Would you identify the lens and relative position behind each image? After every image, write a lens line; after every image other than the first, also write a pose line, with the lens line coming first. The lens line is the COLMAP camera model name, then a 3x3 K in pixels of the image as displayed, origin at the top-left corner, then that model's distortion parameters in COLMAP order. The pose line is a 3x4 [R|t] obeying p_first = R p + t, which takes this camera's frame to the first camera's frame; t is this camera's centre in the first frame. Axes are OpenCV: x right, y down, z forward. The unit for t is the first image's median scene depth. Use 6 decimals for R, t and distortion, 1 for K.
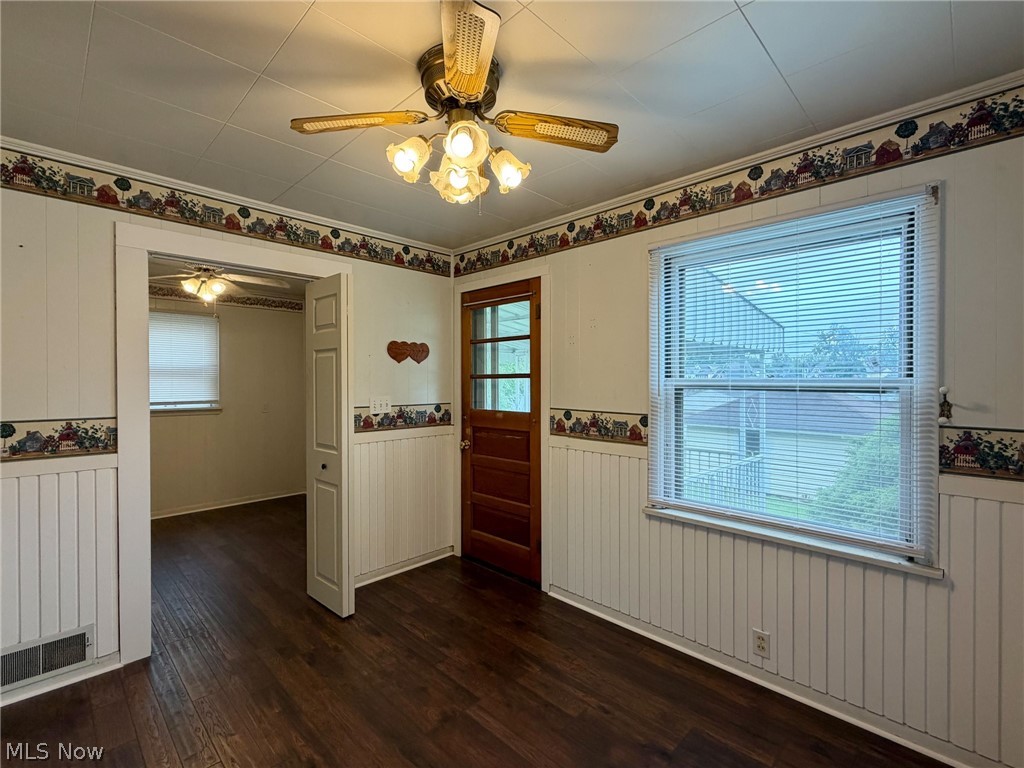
lens RADIAL K [[456.0, 0, 512.0], [0, 456.0, 384.0], [0, 0, 1]] dist [0.000097, 0.000173]
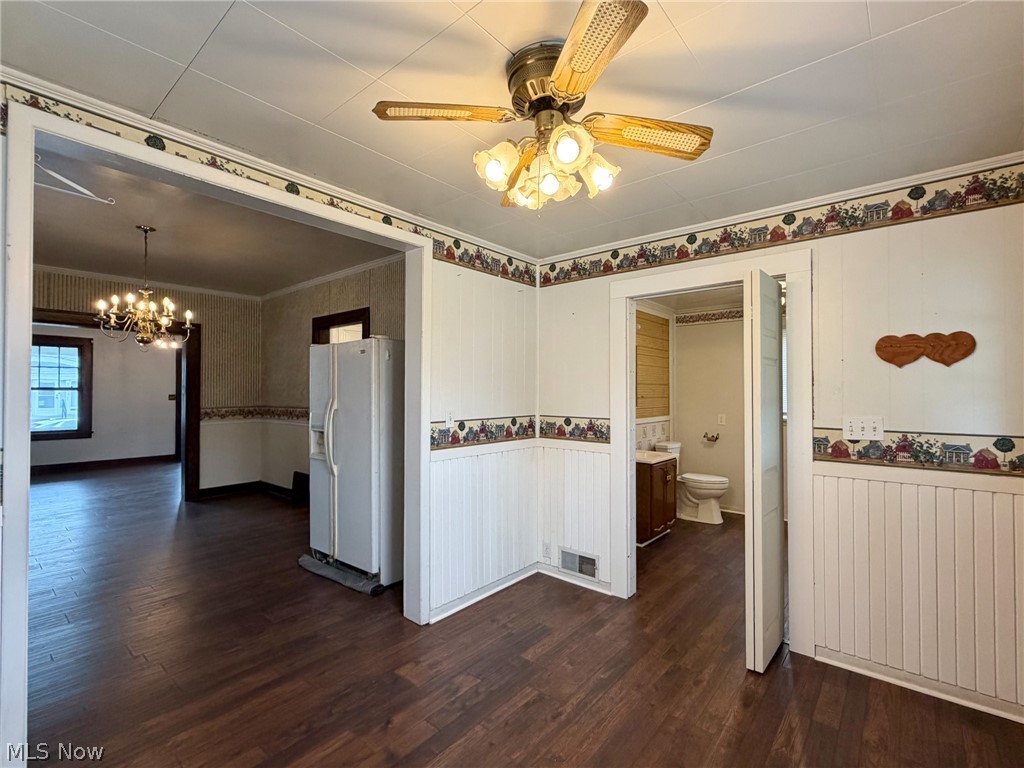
lens RADIAL K [[470.7, 0, 520.8], [0, 470.7, 389.8], [0, 0, 1]] dist [0.003005, 0.000419]
pose [[0.095952, -0.006798, -0.995363, 0.399747], [-0.011536, 0.999902, -0.007941, -0.002029], [0.995319, 0.012244, 0.095864, 0.399299]]
